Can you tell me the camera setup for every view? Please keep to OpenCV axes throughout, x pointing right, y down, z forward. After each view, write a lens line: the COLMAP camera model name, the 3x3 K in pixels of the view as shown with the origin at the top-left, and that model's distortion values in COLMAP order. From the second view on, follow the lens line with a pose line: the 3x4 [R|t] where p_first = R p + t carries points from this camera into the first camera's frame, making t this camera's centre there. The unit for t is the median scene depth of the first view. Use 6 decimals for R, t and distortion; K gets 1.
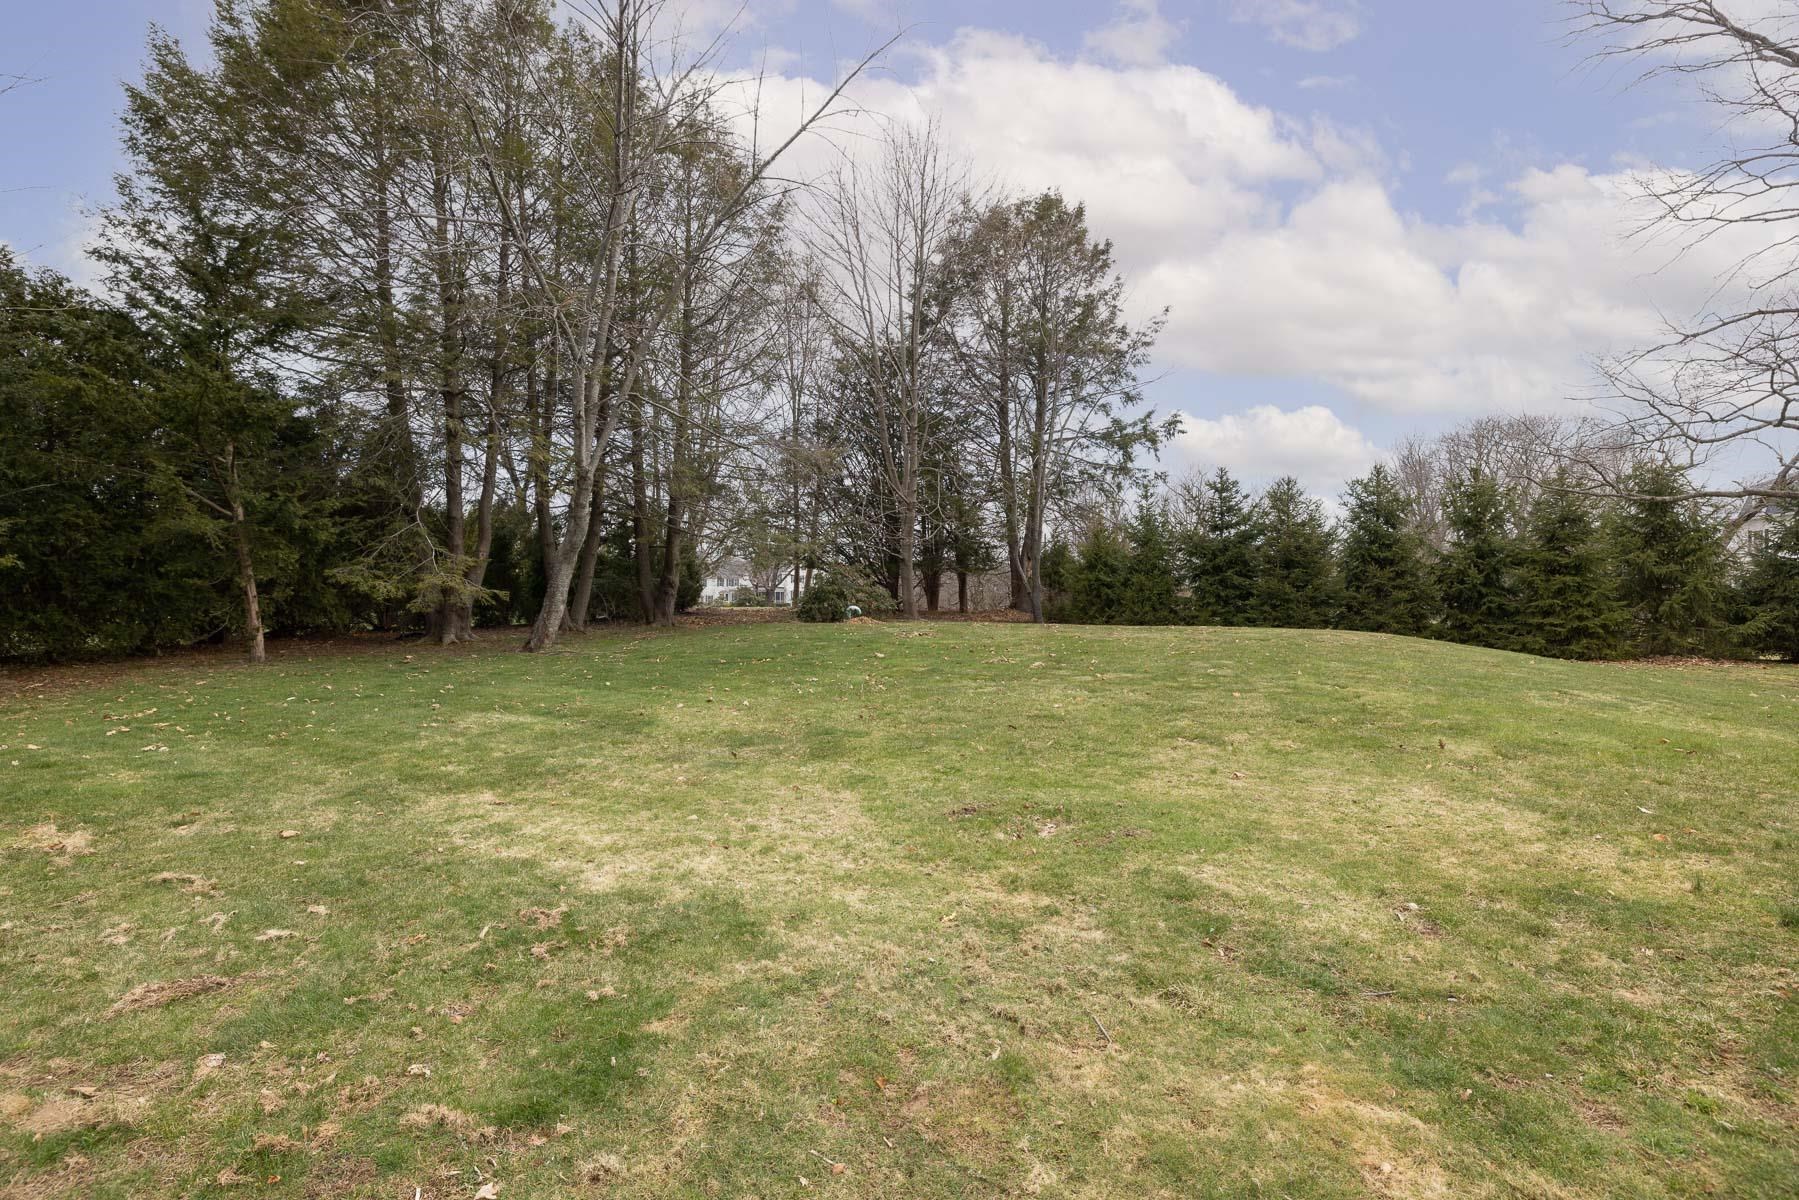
lens RADIAL K [[873.4, 0, 908.4], [0, 873.4, 583.1], [0, 0, 1]] dist [-0.005433, -0.000132]
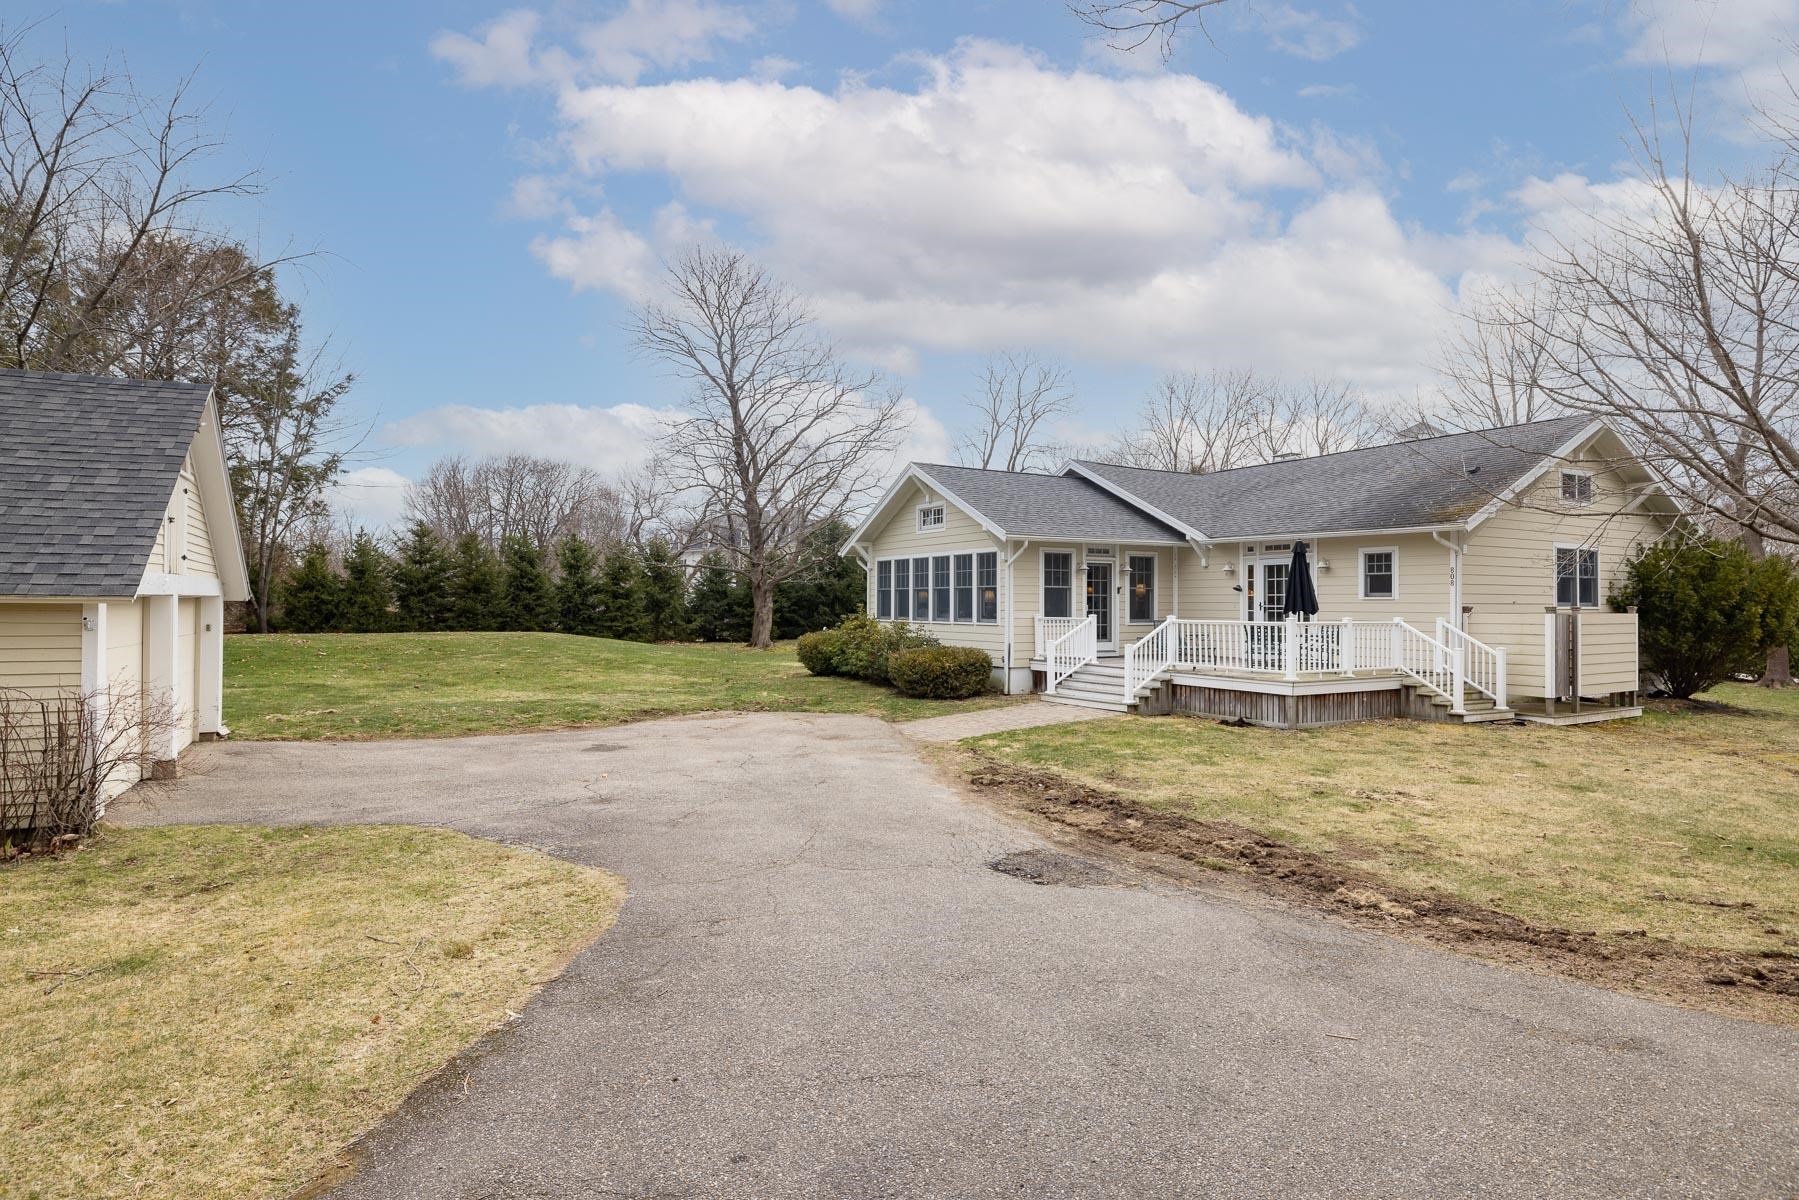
lens RADIAL K [[932.1, 0, 903.0], [0, 932.1, 590.4], [0, 0, 1]] dist [-0.001535, -0.000179]
pose [[0.528944, 0.011477, 0.848579, -0.507751], [-0.016306, 0.999861, -0.003359, -0.025610], [-0.848500, -0.012060, 0.529058, -0.462156]]
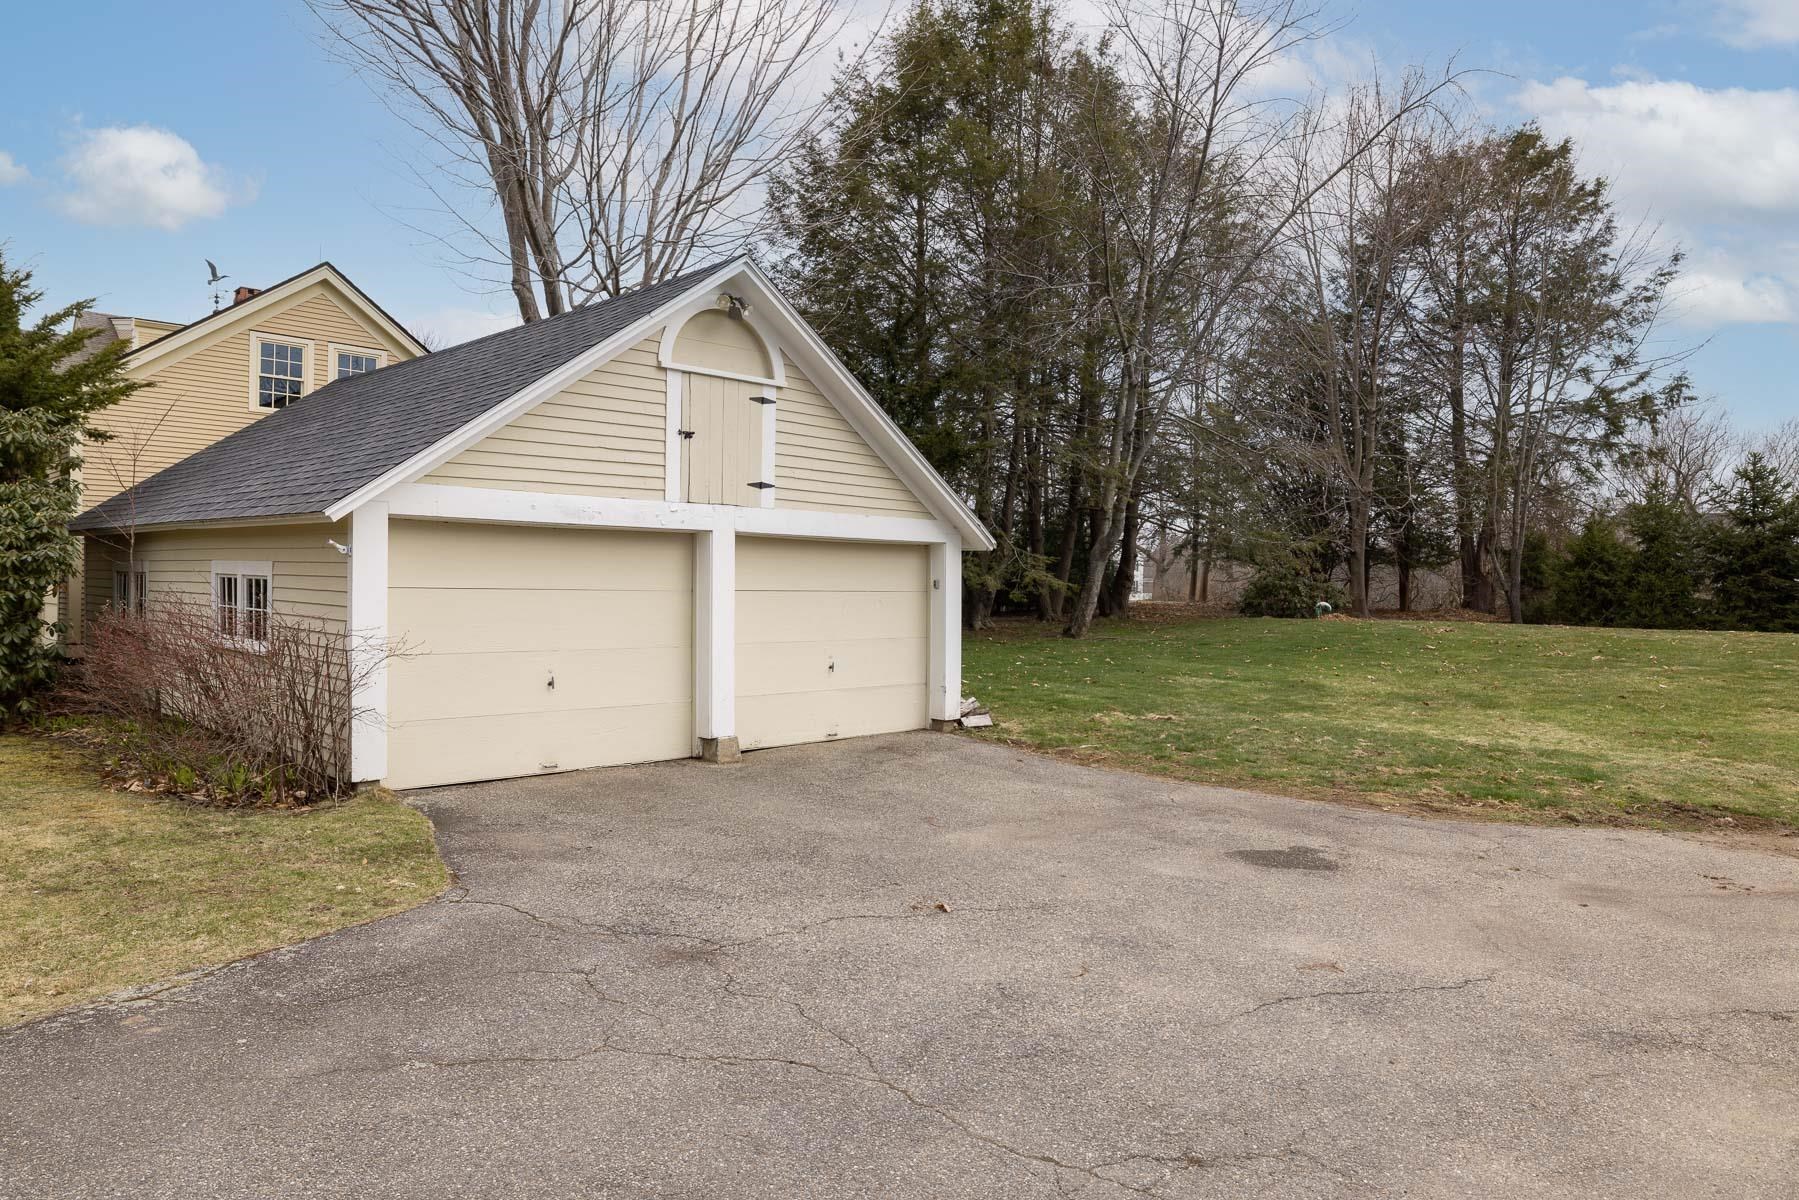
lens RADIAL K [[1139.9, 0, 890.8], [0, 1139.9, 593.8], [0, 0, 1]] dist [-0.011173, 0.000251]
pose [[0.962875, 0.017202, -0.269398, -0.173031], [-0.010926, 0.999633, 0.024780, -0.008910], [0.269725, -0.020917, 0.962710, -0.343326]]
